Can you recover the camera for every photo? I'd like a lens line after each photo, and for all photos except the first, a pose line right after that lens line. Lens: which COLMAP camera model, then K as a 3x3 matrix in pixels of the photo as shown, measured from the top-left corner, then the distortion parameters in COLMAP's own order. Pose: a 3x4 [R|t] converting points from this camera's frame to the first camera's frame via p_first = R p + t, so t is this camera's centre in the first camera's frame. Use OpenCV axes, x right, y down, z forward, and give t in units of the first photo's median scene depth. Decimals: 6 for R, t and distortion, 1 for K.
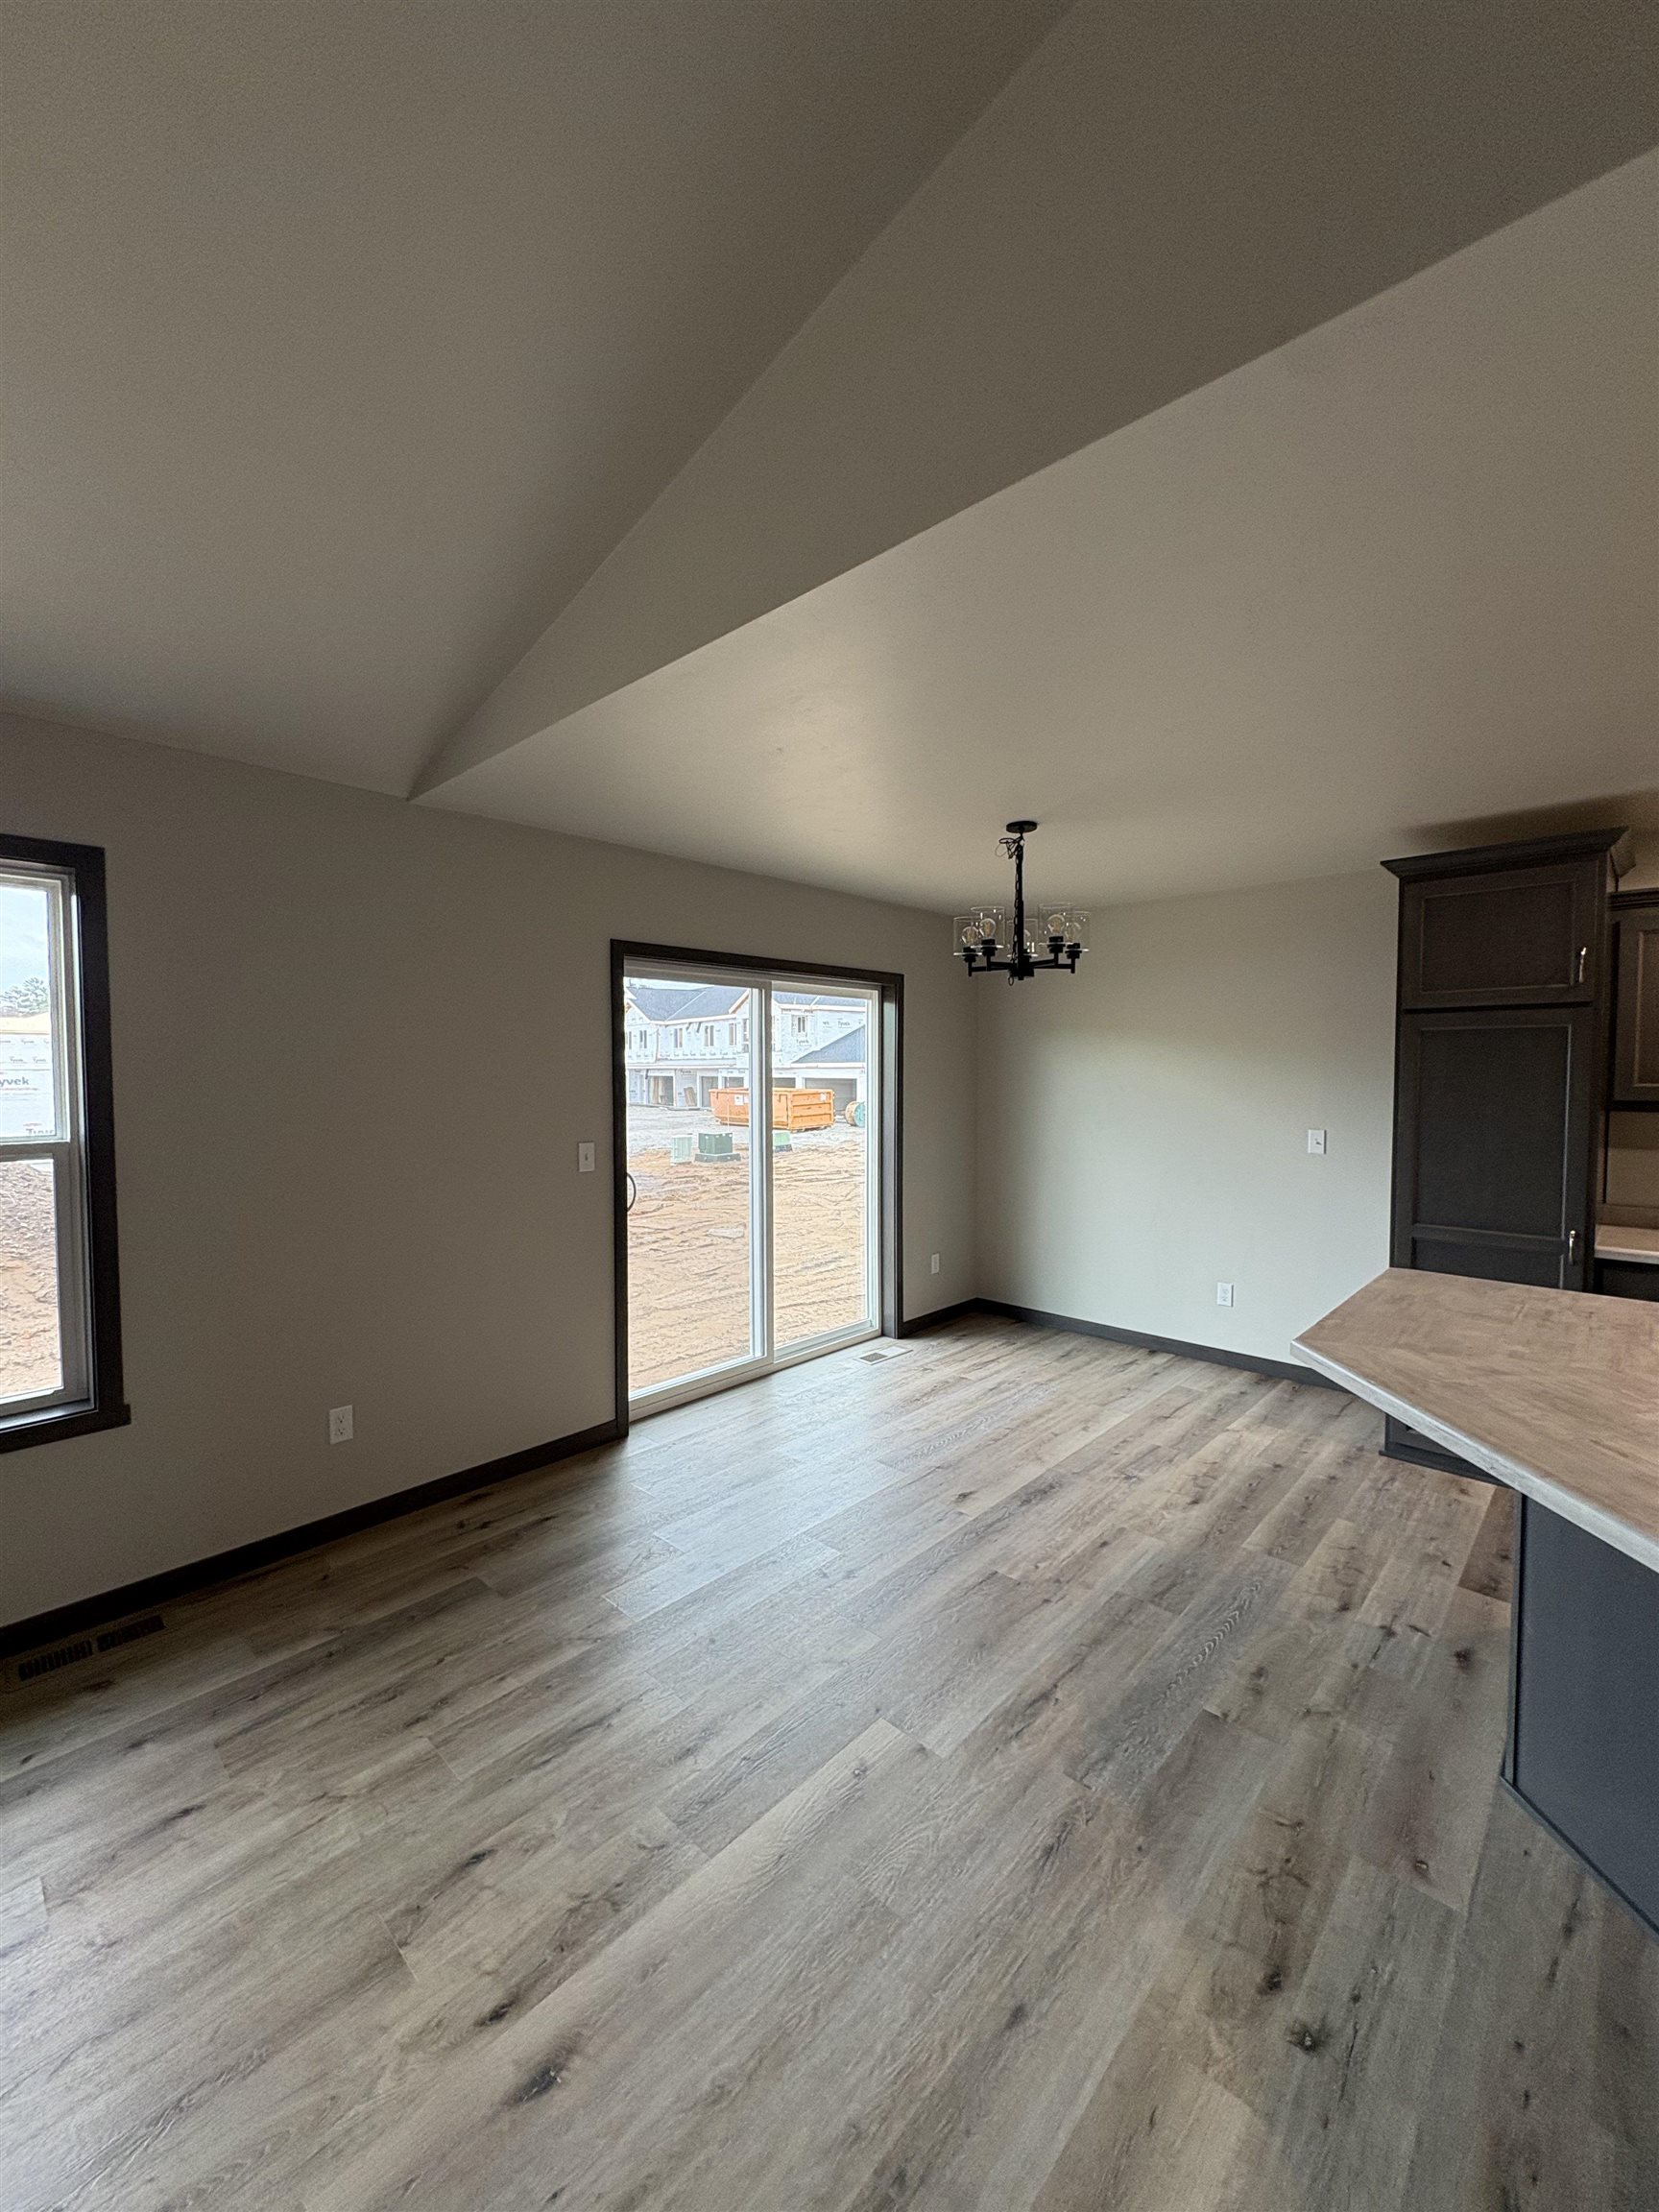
lens RADIAL K [[881.3, 0, 833.2], [0, 881.3, 1104.9], [0, 0, 1]] dist [-0.000152, 0.000488]
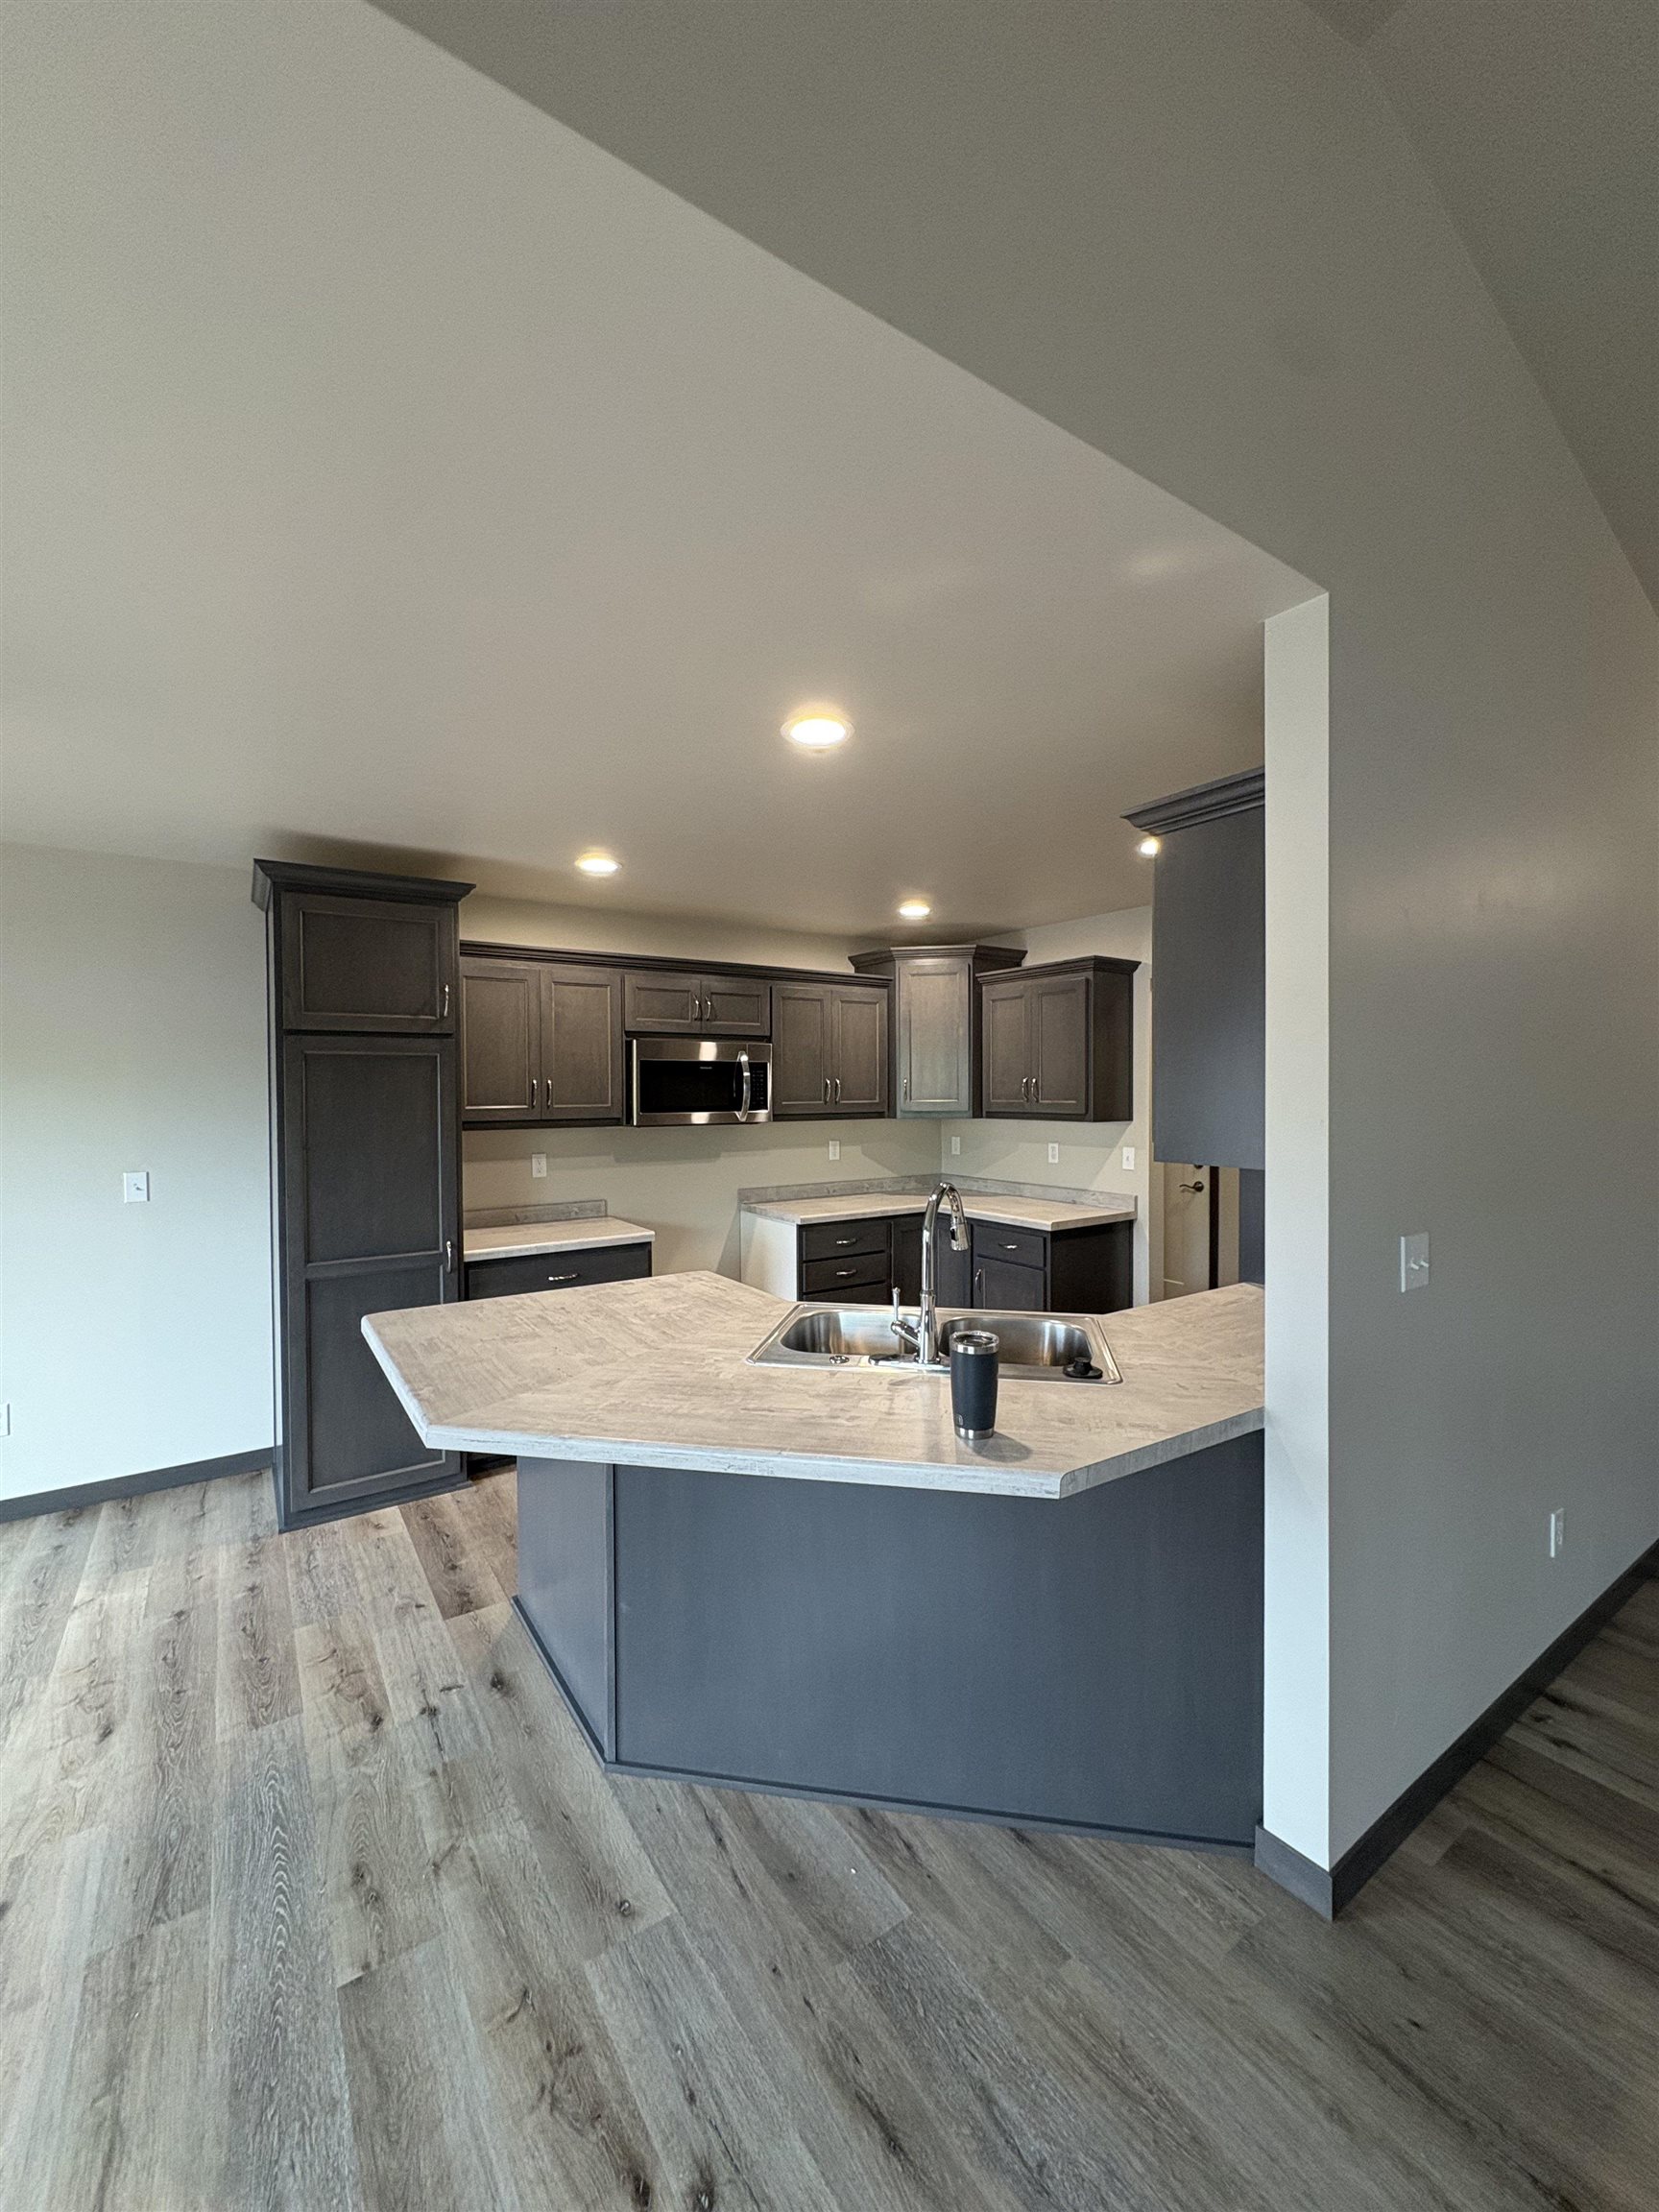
lens RADIAL K [[881.3, 0, 828.9], [0, 881.3, 1107.7], [0, 0, 1]] dist [-0.000152, 0.000488]
pose [[0.219125, -0.022193, 0.975444, -0.157114], [0.045419, 0.998890, 0.012523, -0.019667], [-0.974639, 0.041560, 0.219889, 0.373463]]
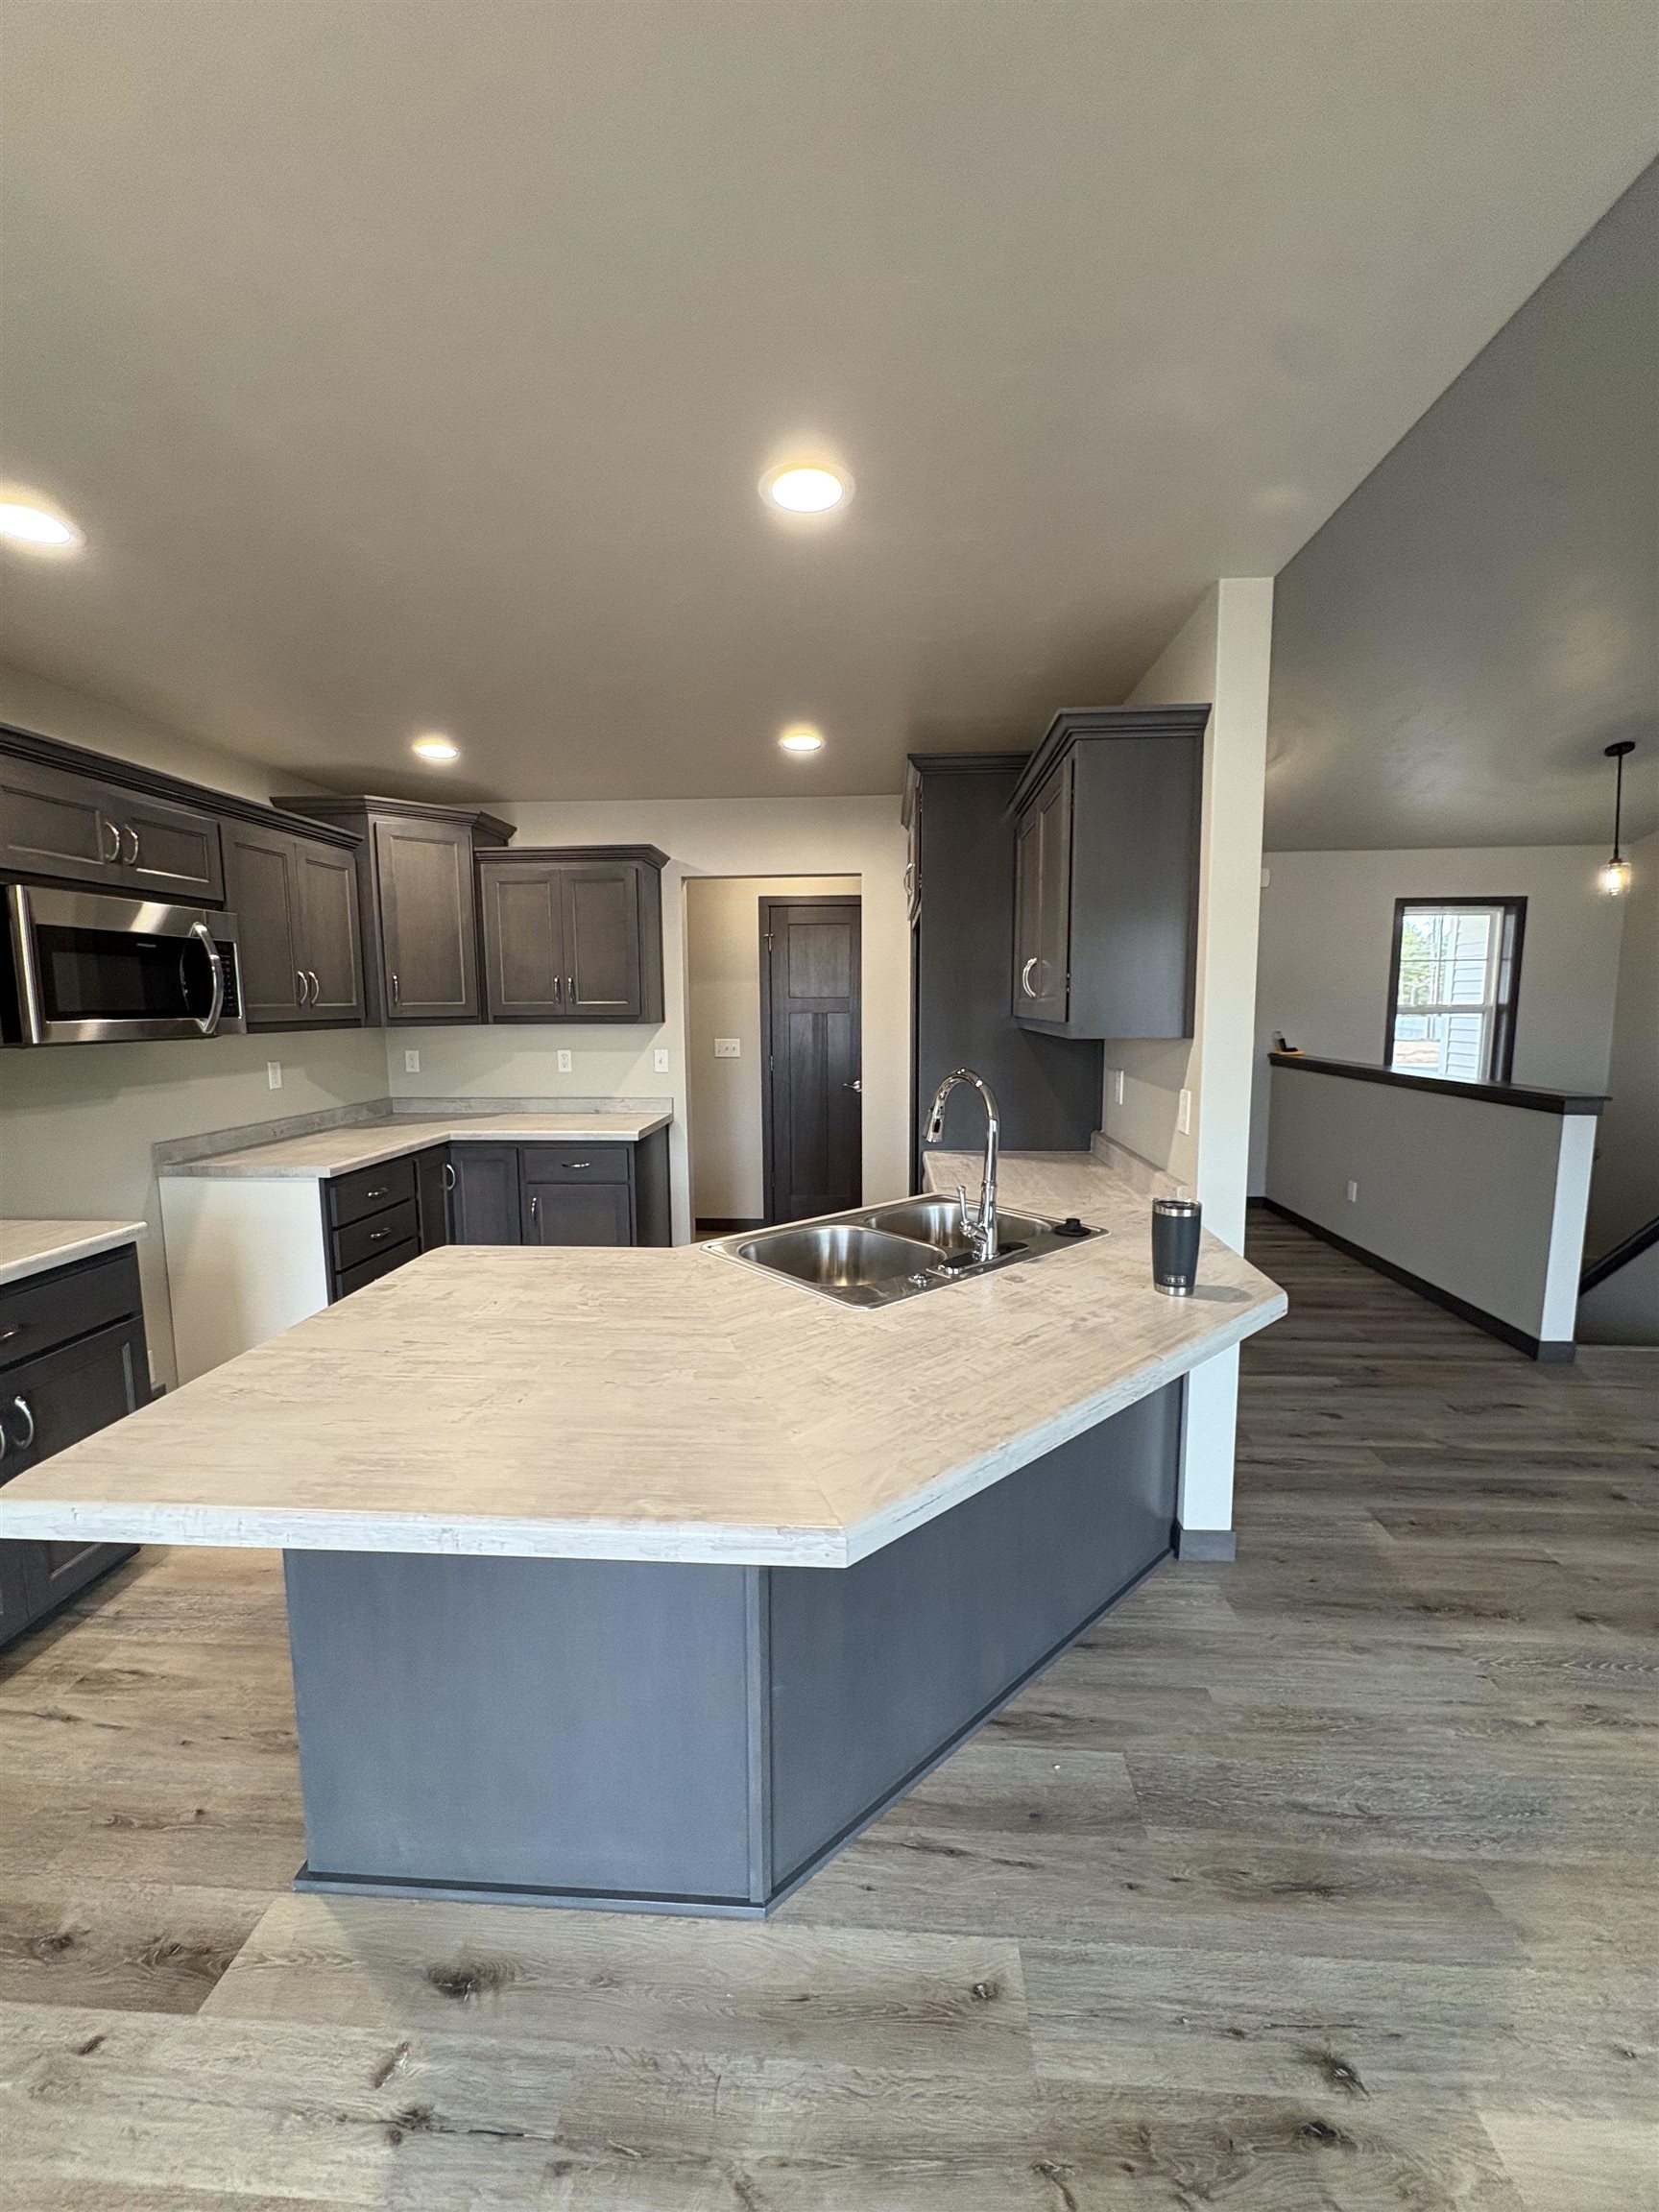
lens RADIAL K [[881.3, 0, 832.3], [0, 881.3, 1108.7], [0, 0, 1]] dist [-0.000152, 0.000488]
pose [[-0.635113, -0.090103, 0.767146, 0.159280], [0.037180, 0.988456, 0.146878, -0.018787], [-0.771524, 0.121806, -0.624431, 1.061696]]
